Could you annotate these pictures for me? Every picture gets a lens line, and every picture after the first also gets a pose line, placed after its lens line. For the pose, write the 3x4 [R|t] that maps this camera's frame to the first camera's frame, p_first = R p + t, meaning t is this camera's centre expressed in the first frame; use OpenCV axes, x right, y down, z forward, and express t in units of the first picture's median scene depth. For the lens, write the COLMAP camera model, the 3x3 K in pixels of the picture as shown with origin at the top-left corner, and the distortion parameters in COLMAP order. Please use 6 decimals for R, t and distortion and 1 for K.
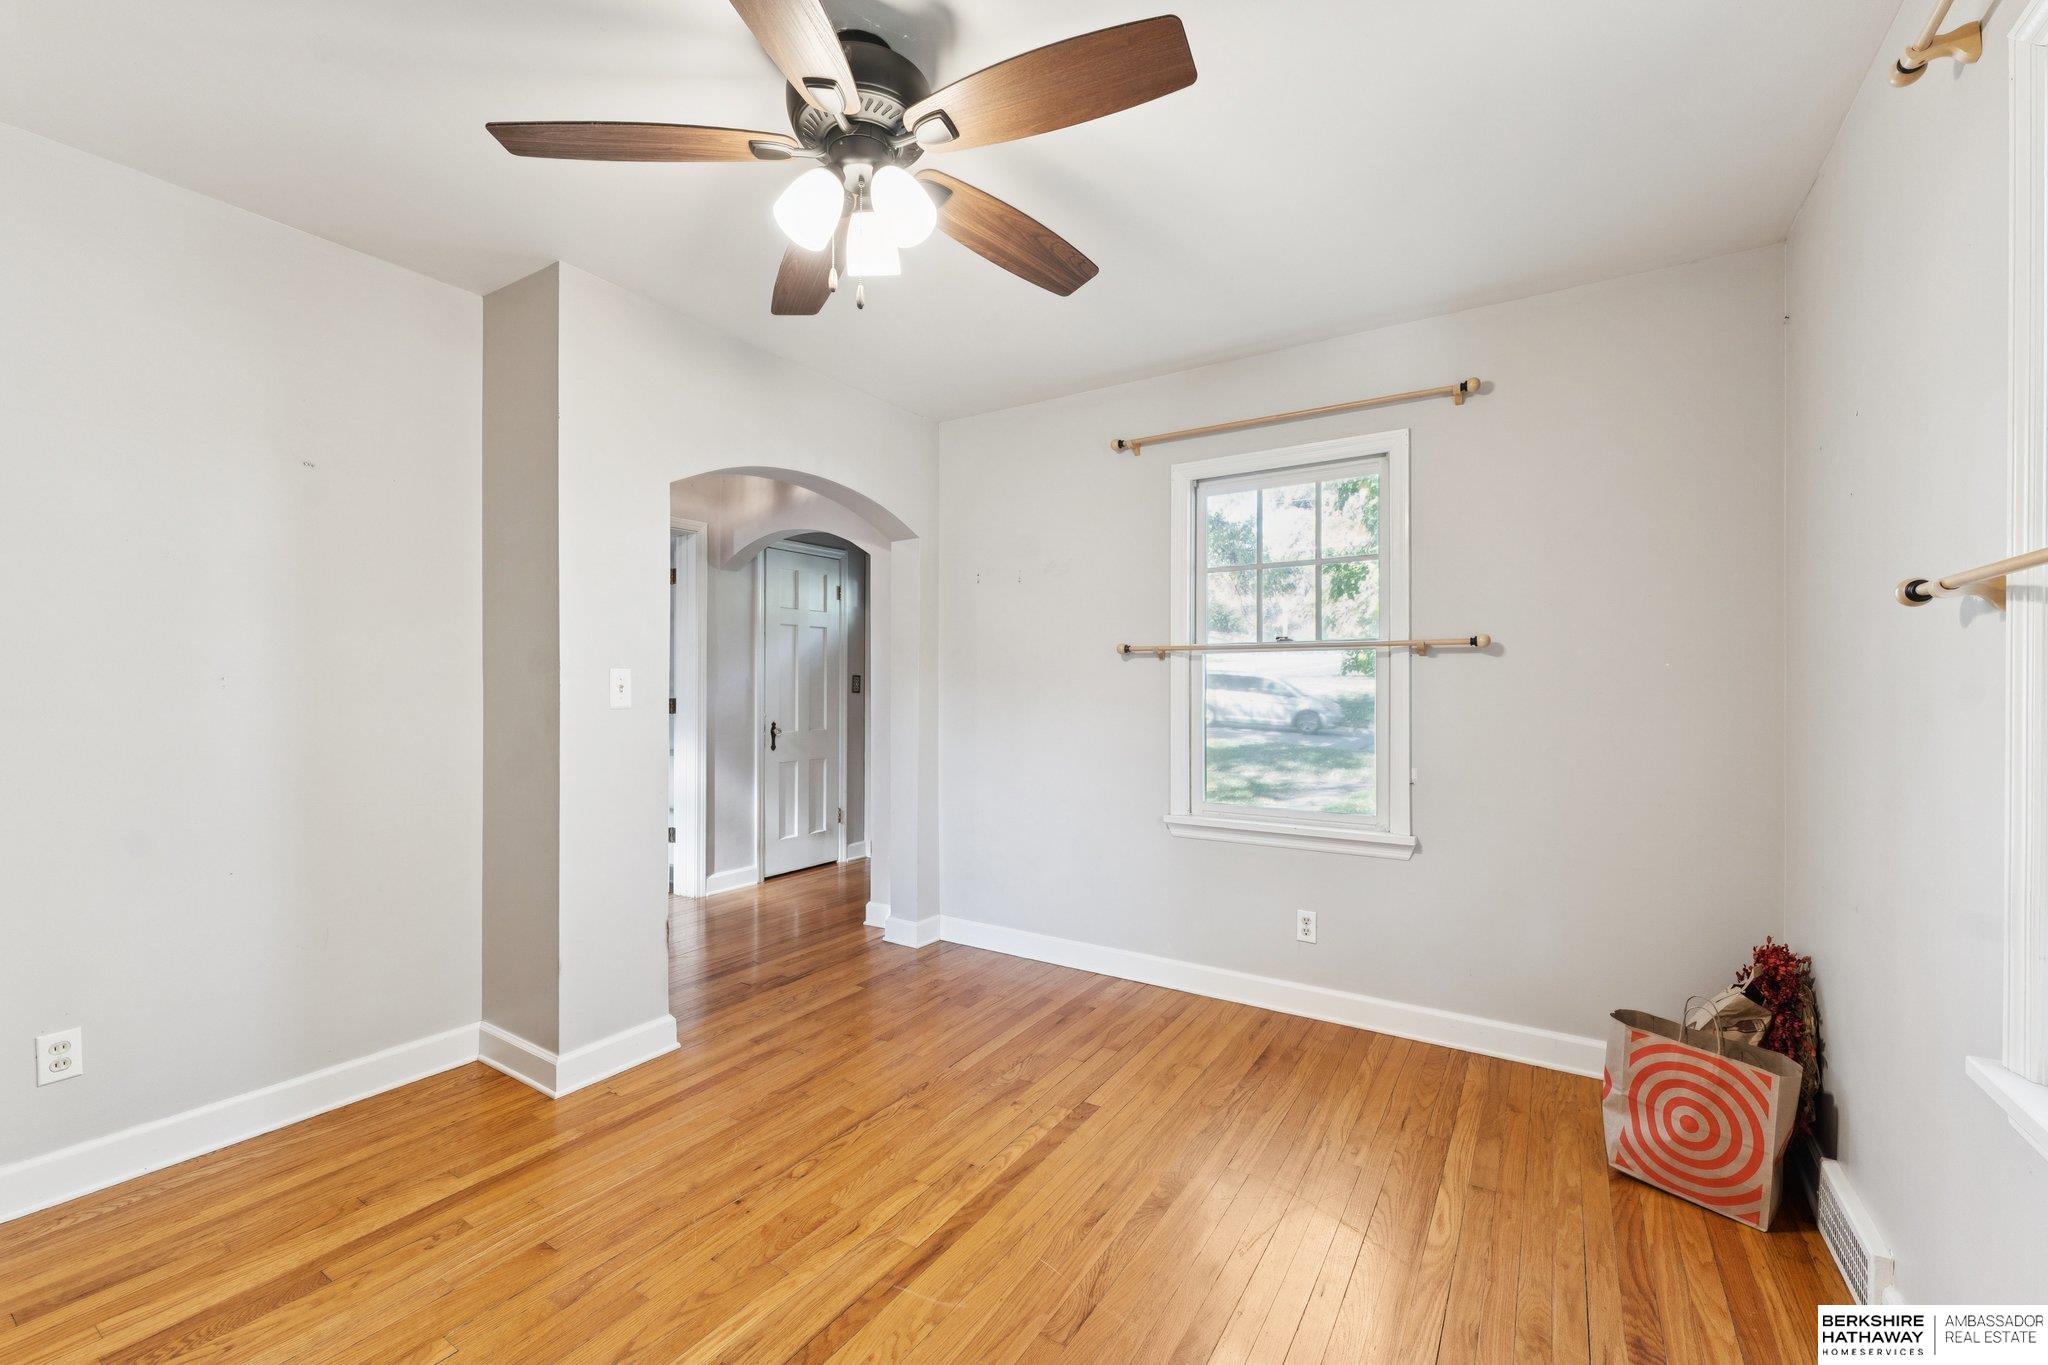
lens RADIAL K [[839.1, 0, 1027.7], [0, 839.1, 684.5], [0, 0, 1]] dist [0.001209, 0.000062]
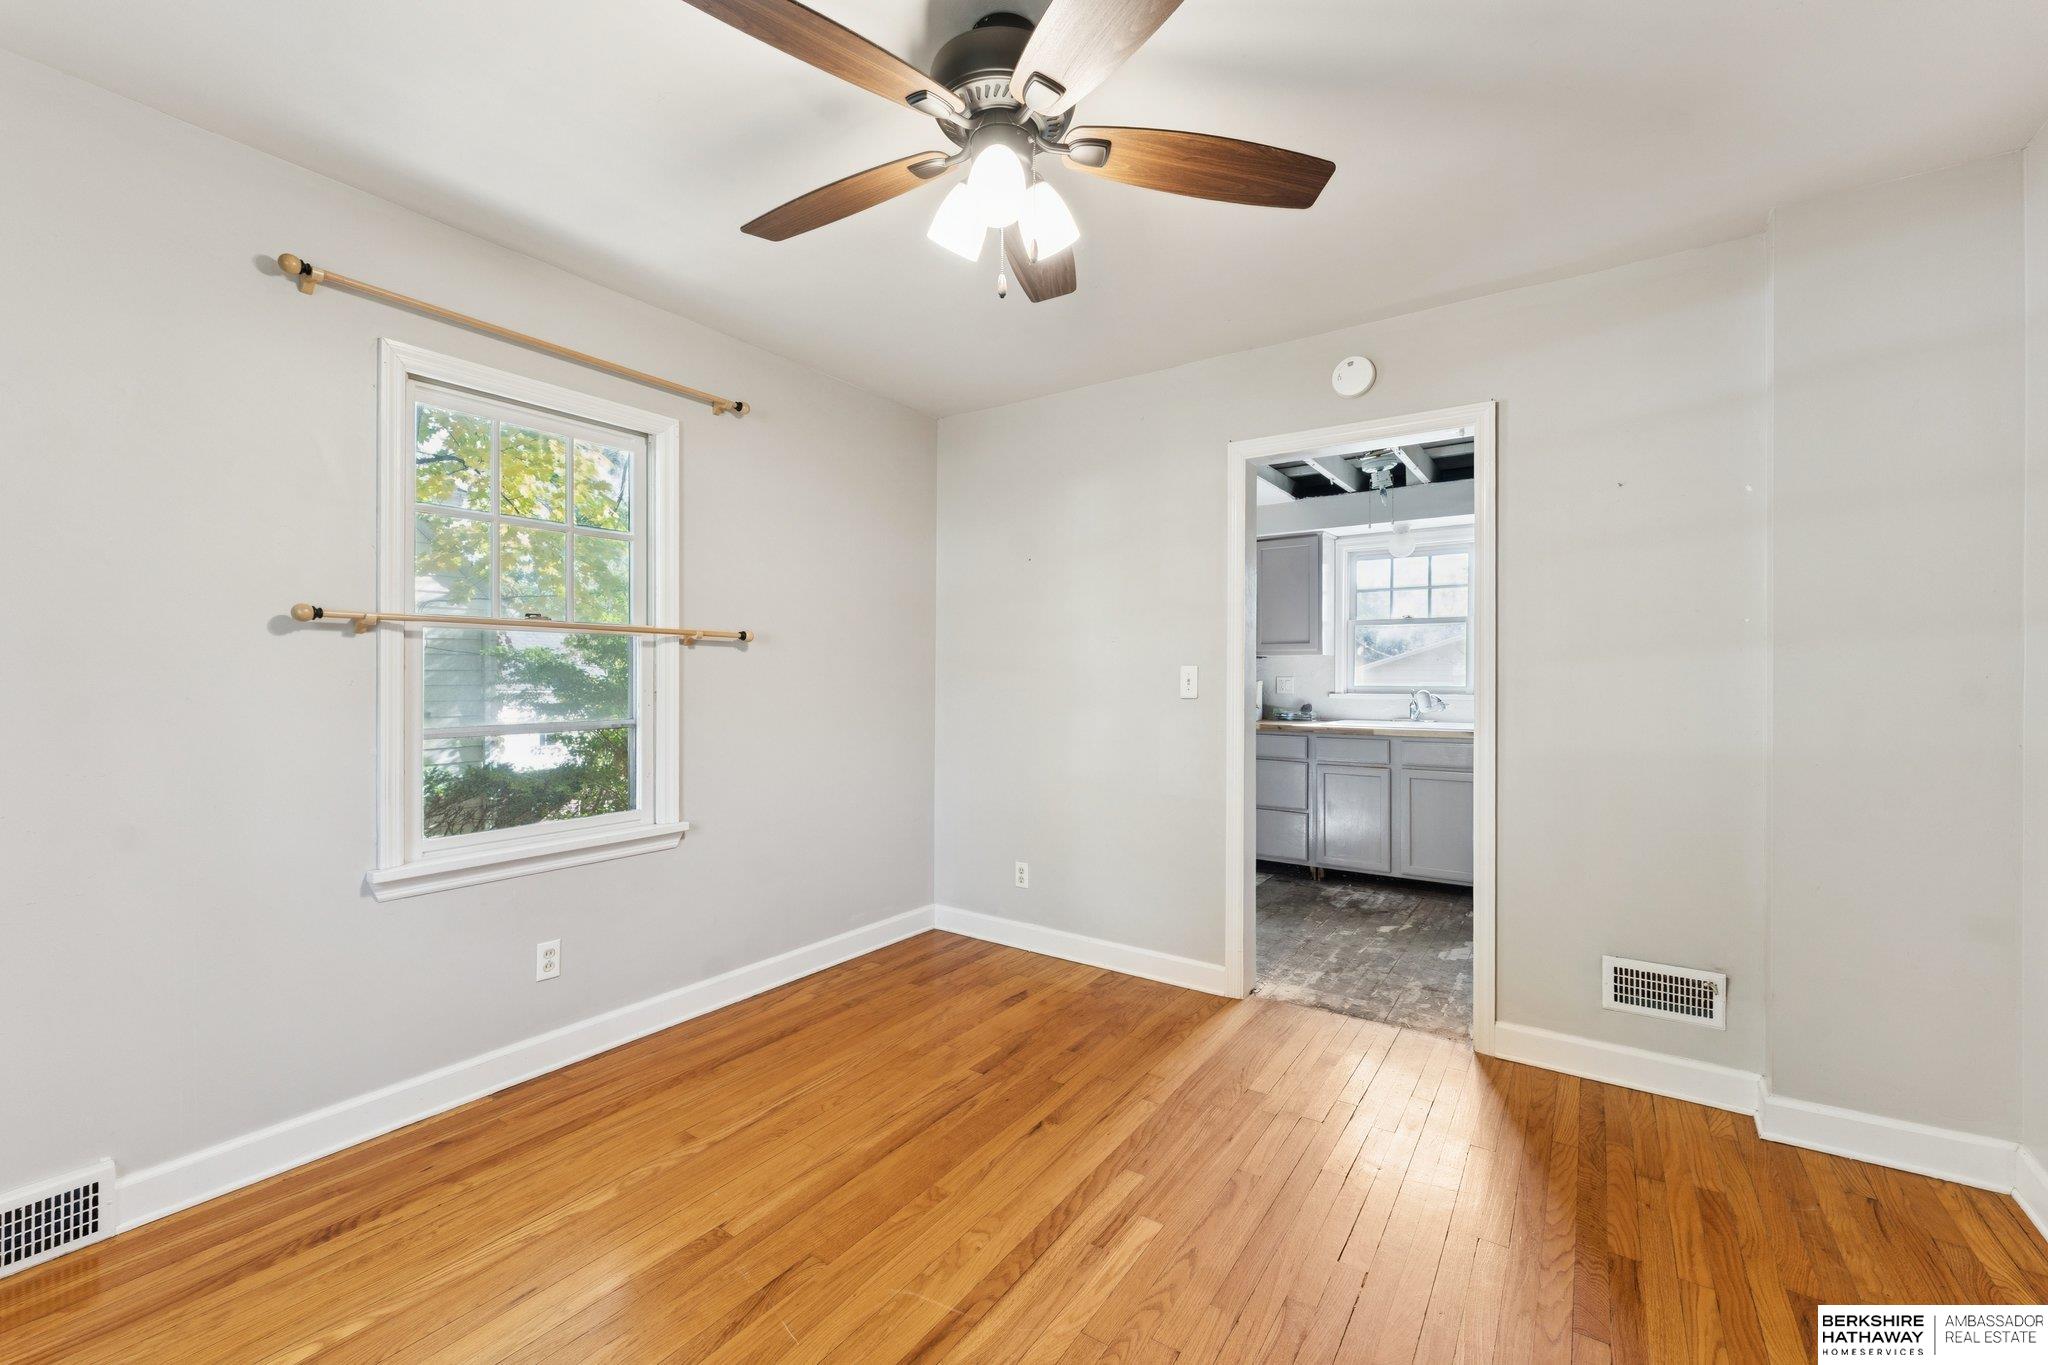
lens RADIAL K [[839.1, 0, 1021.5], [0, 839.1, 674.8], [0, 0, 1]] dist [0.001209, 0.000062]
pose [[-0.999439, -0.008305, 0.032453, -0.262142], [-0.008219, 0.999962, 0.002804, -0.006471], [-0.032475, 0.002536, -0.999469, 2.038156]]
